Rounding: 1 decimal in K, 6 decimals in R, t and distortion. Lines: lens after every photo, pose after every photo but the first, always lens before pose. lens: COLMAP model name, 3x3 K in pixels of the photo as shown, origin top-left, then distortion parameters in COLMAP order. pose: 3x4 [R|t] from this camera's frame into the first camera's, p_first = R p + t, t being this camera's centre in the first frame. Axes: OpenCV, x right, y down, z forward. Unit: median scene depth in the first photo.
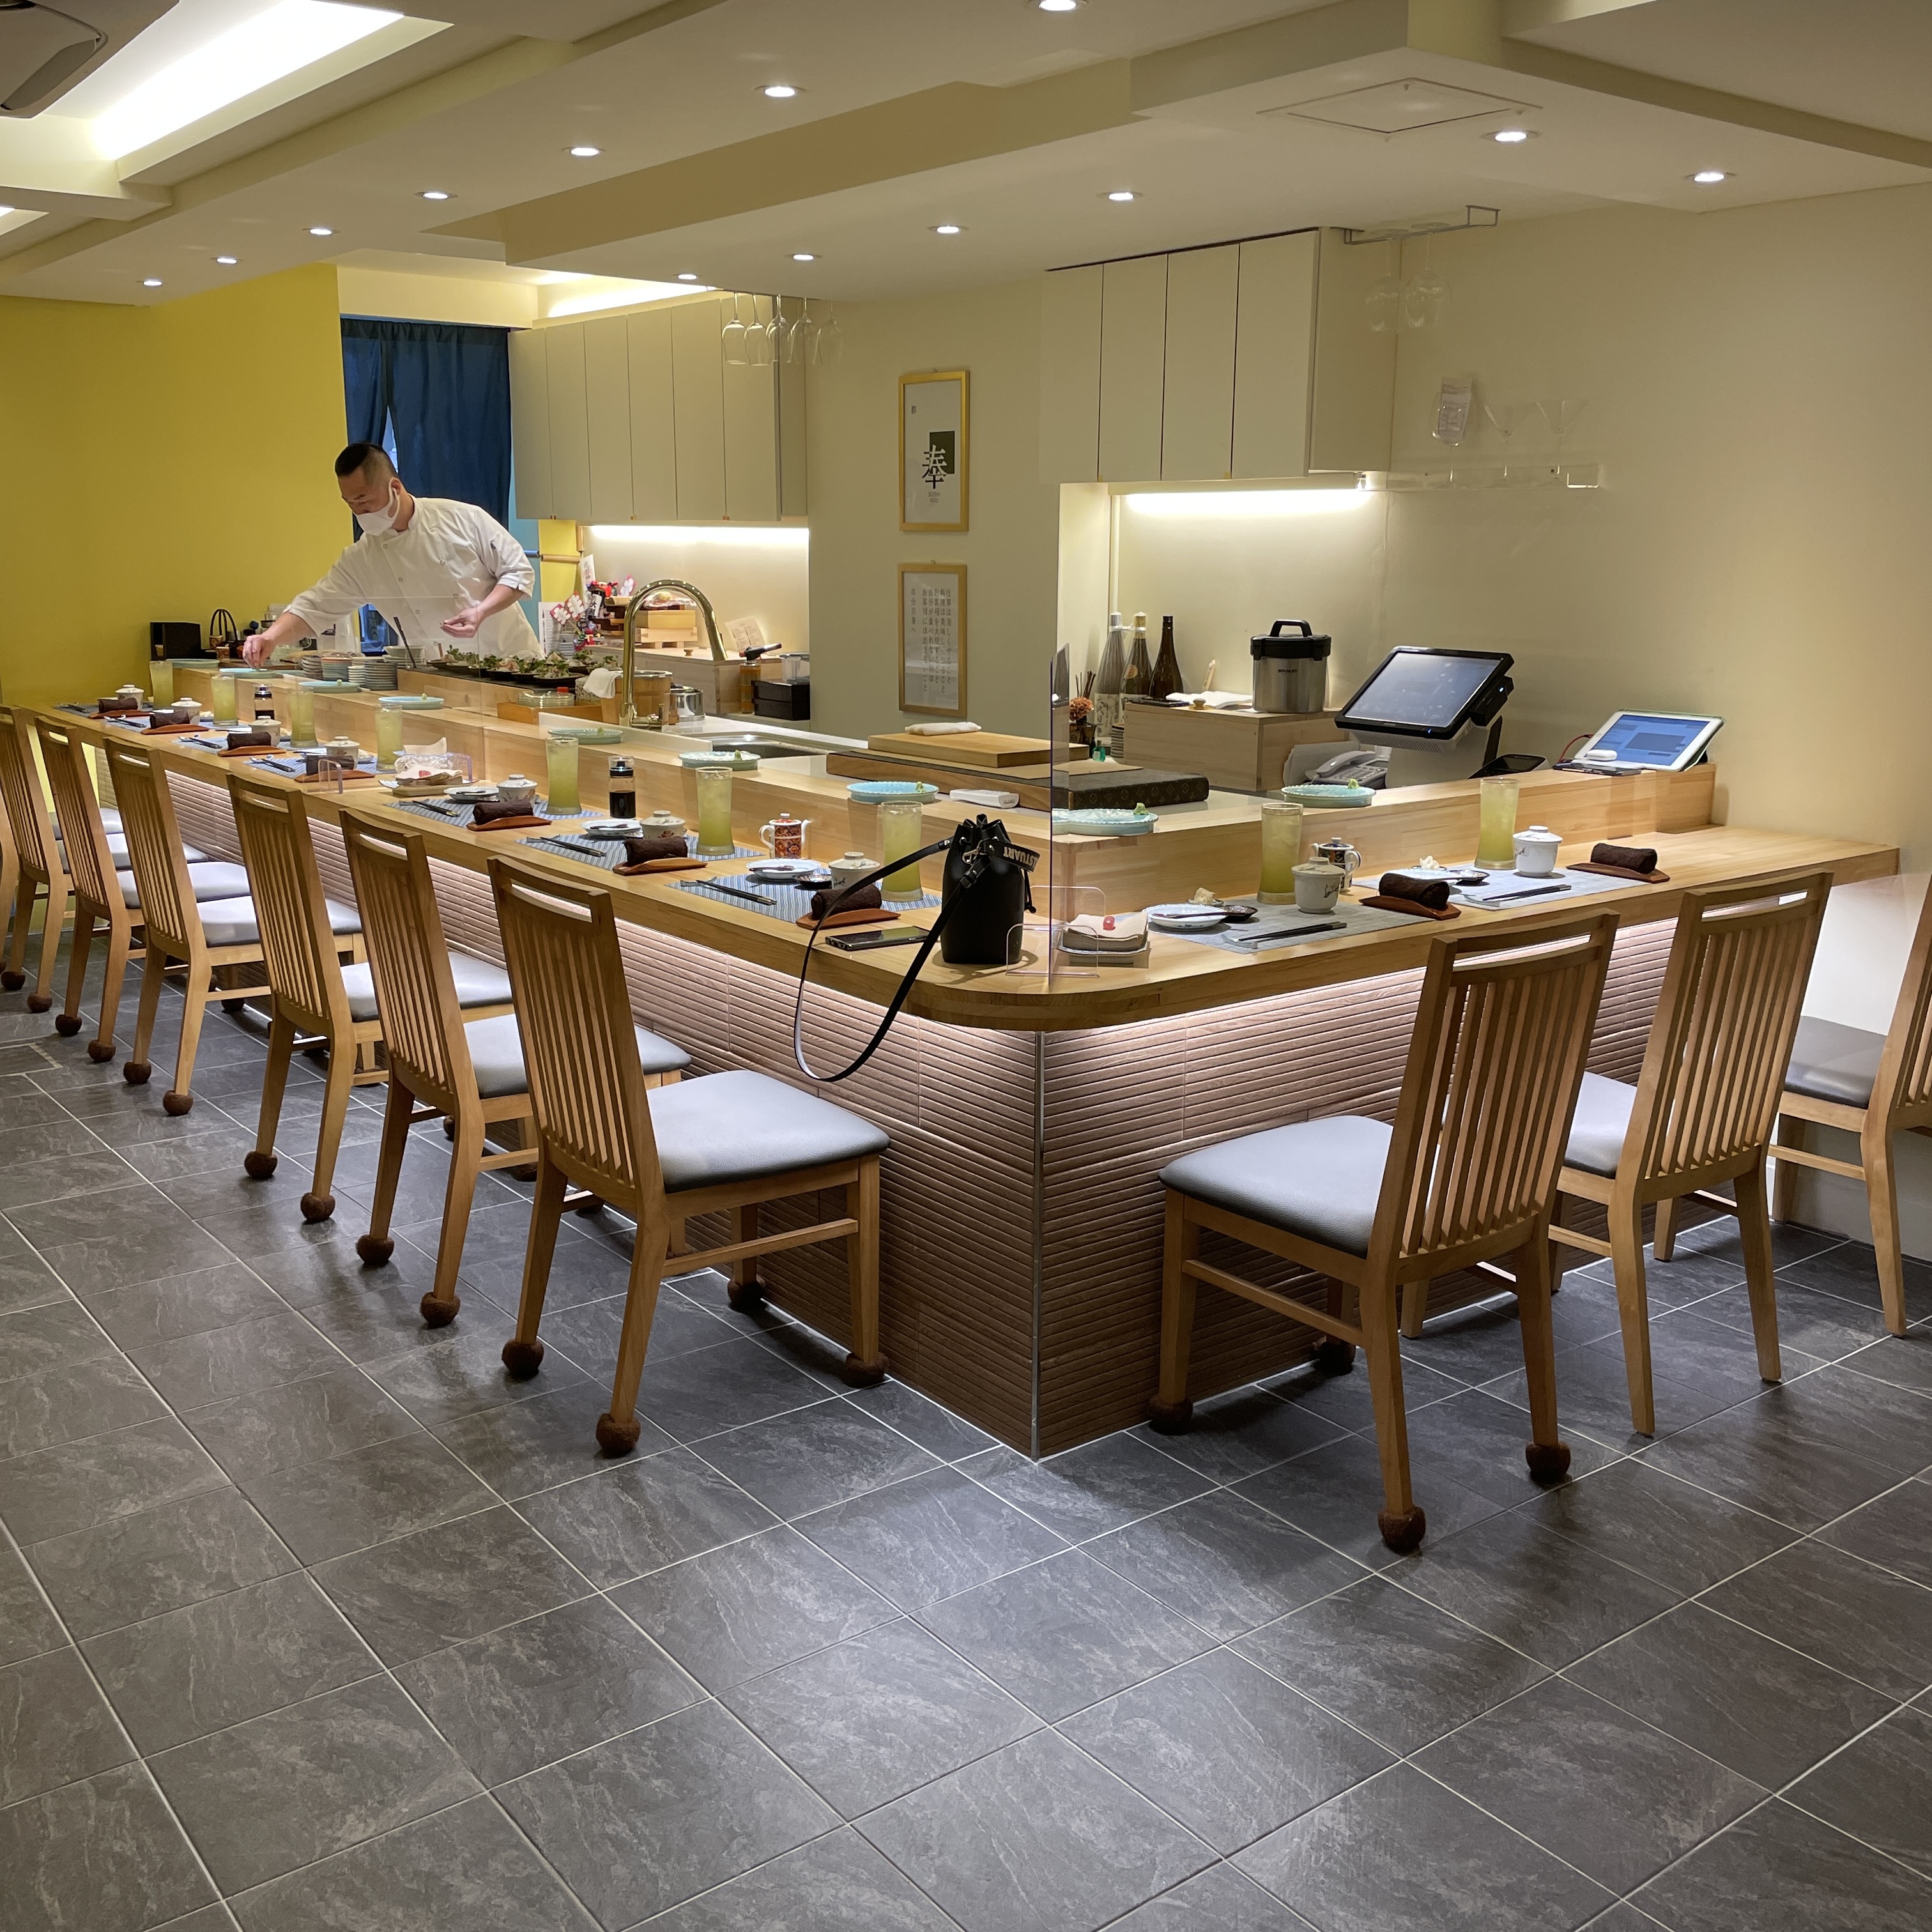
lens RADIAL K [[1951.4, 0, 959.5], [0, 1951.4, 929.4], [0, 0, 1]] dist [0.099328, -0.161643]
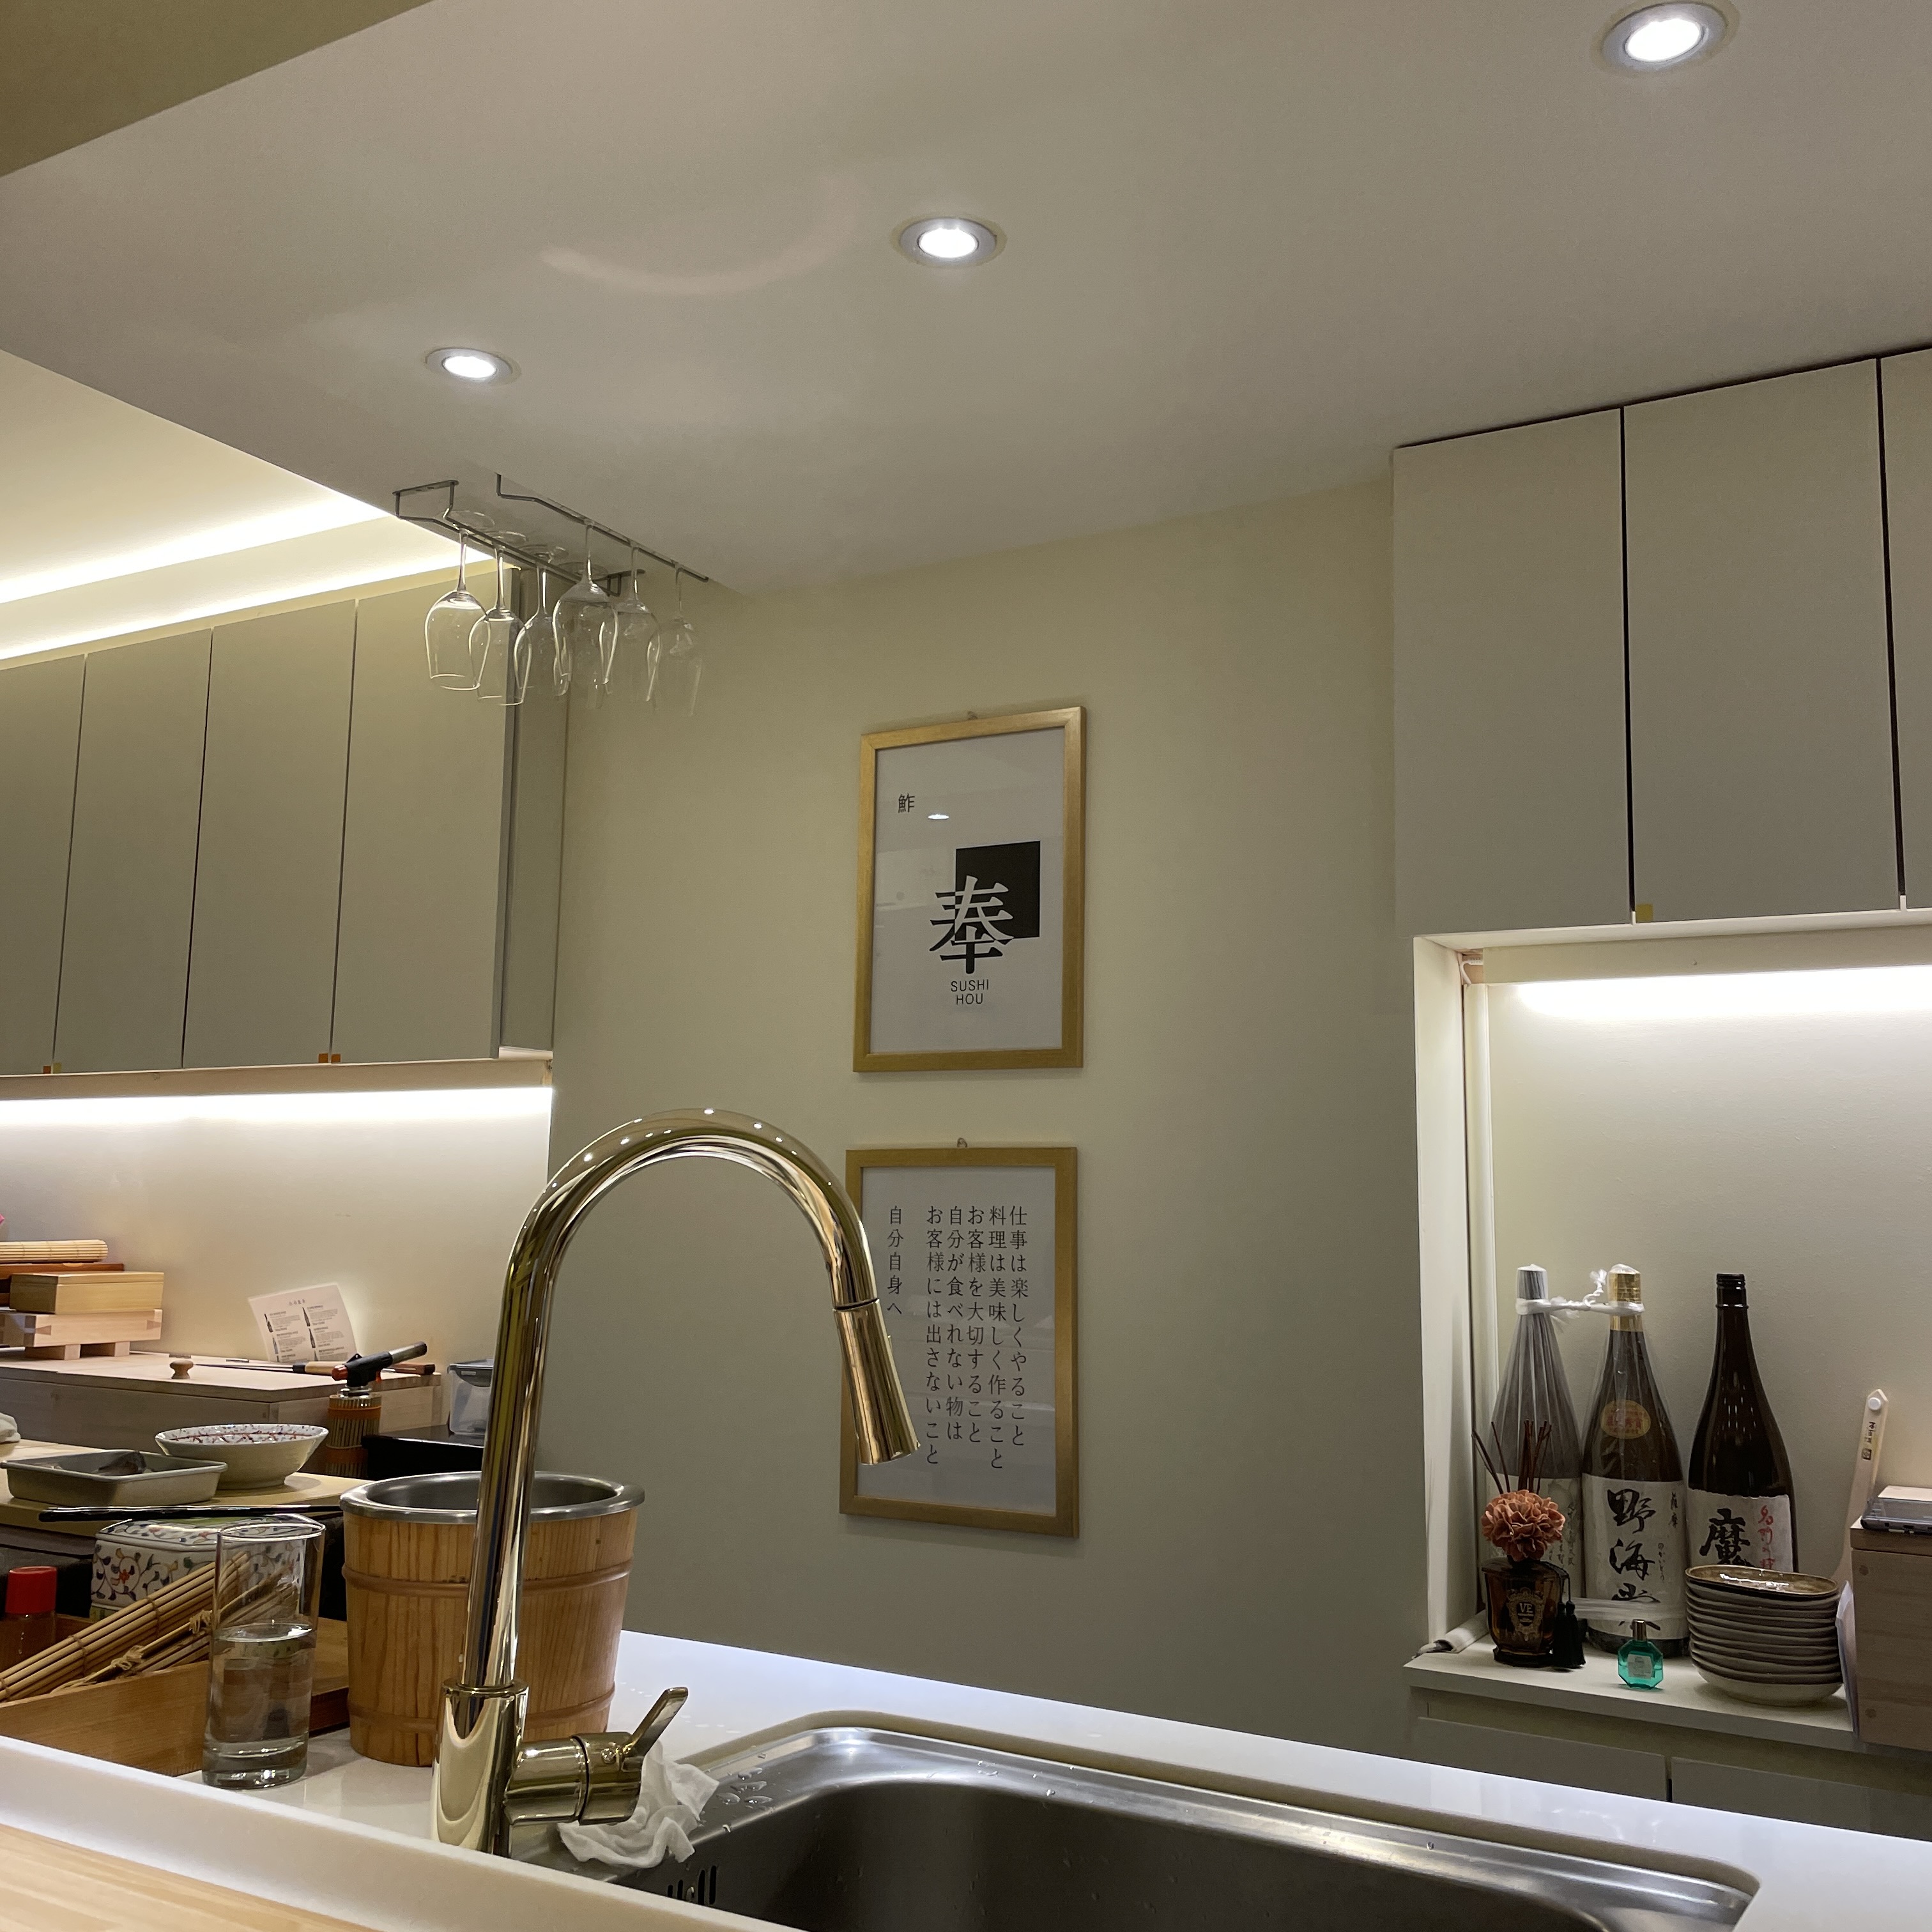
lens RADIAL K [[1951.4, 0, 959.5], [0, 1951.4, 929.4], [0, 0, 1]] dist [0.099328, -0.161643]
pose [[0.929197, 0.066010, 0.363643, -0.170234], [0.060023, 0.943905, -0.324716, -0.097299], [-0.364679, 0.323552, 0.873111, 0.632262]]
